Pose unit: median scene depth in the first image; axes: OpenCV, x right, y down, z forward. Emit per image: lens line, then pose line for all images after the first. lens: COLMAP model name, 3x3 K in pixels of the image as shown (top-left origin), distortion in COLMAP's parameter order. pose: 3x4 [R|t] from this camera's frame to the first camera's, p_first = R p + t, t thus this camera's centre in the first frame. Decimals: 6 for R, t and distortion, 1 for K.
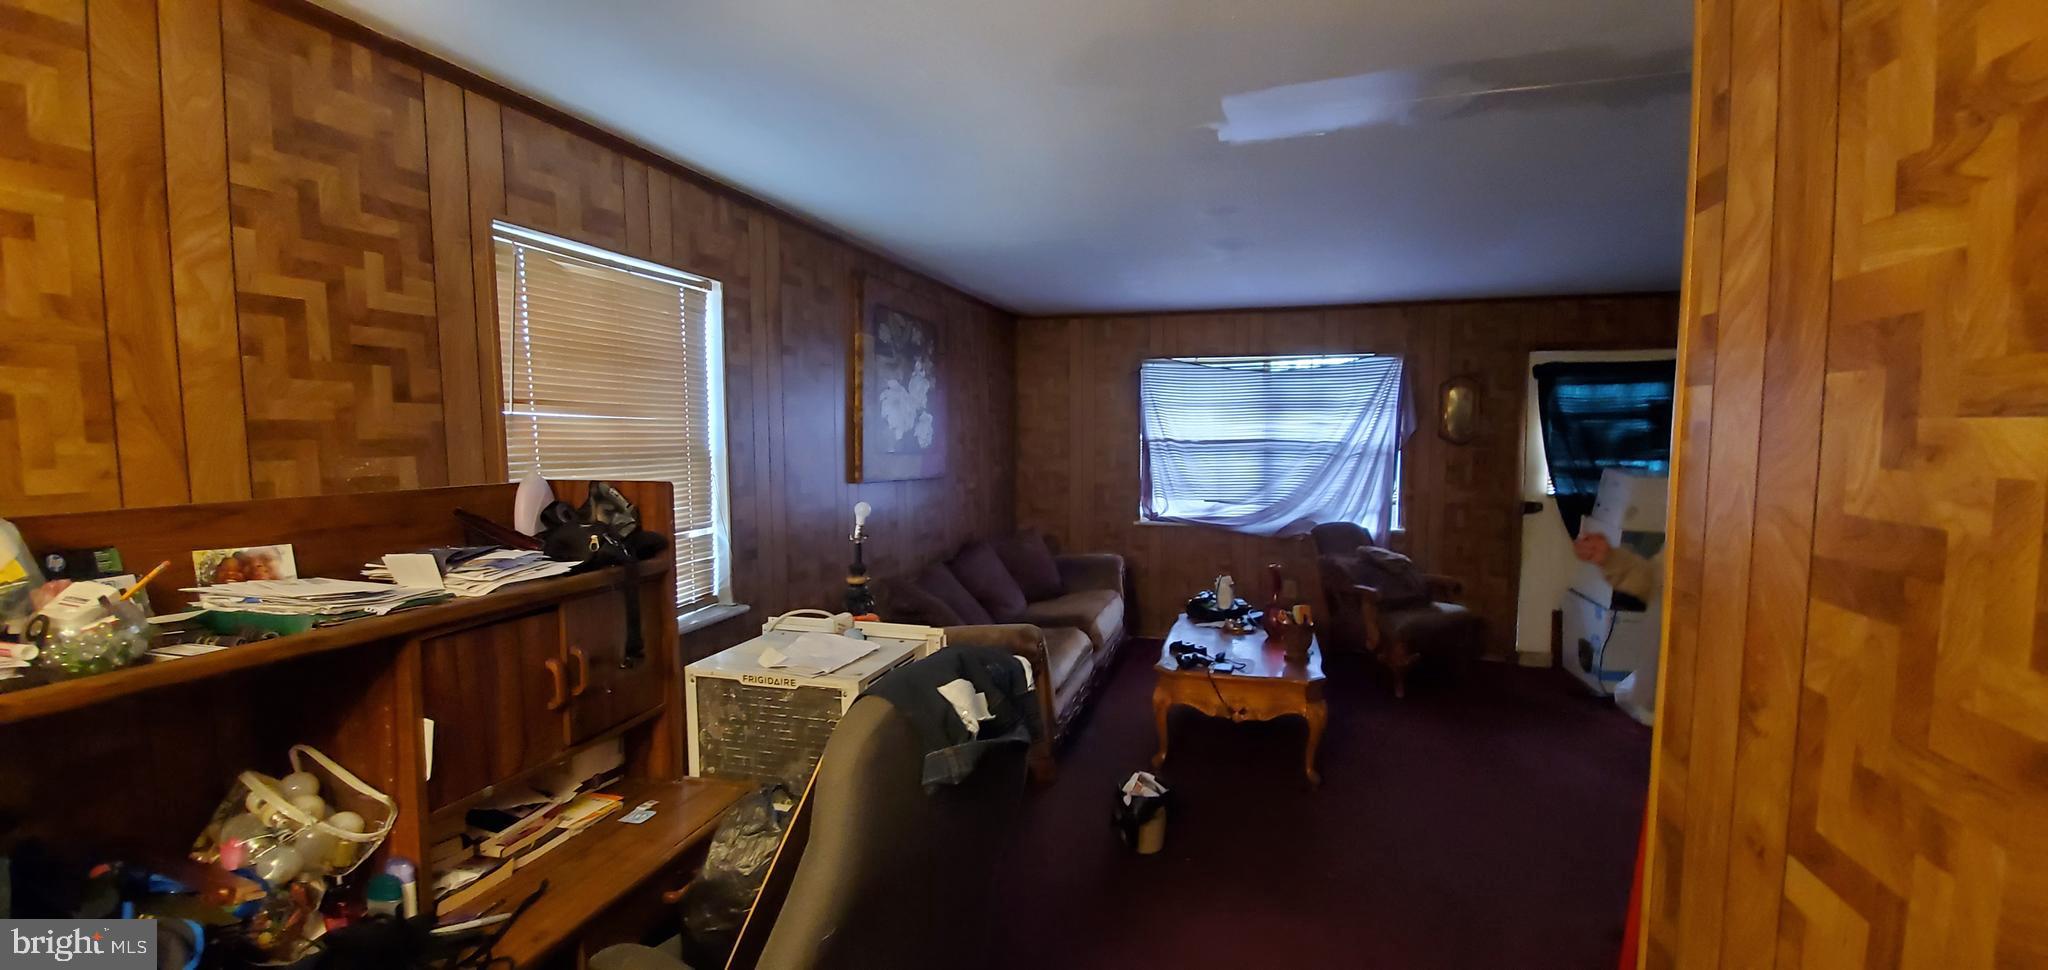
lens RADIAL K [[755.0, 0, 1050.2], [0, 755.0, 486.9], [0, 0, 1]] dist [0.000178, -0.011168]
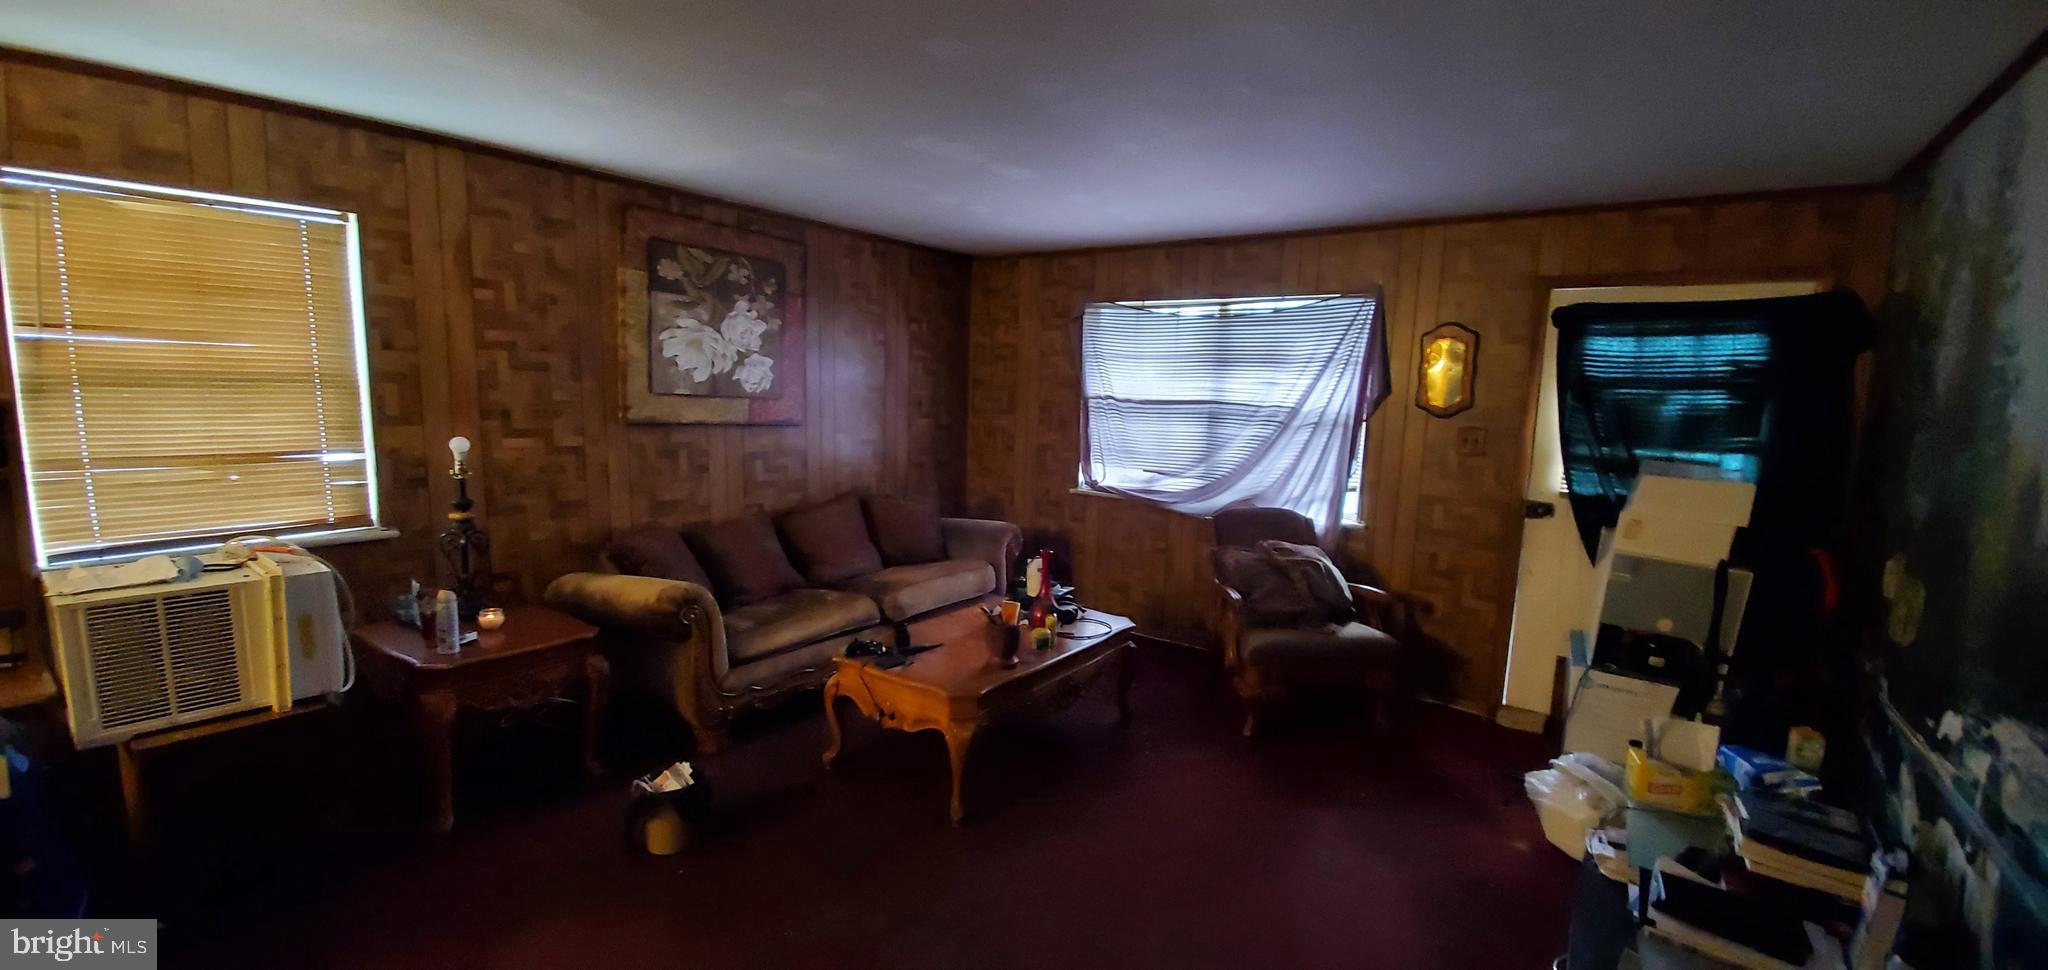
lens RADIAL K [[755.0, 0, 1050.2], [0, 755.0, 486.9], [0, 0, 1]] dist [0.000178, -0.011168]
pose [[0.945202, 0.075226, -0.317700, 0.409371], [-0.058638, 0.996385, 0.061468, -0.010443], [0.321176, -0.039470, 0.946197, 0.170278]]
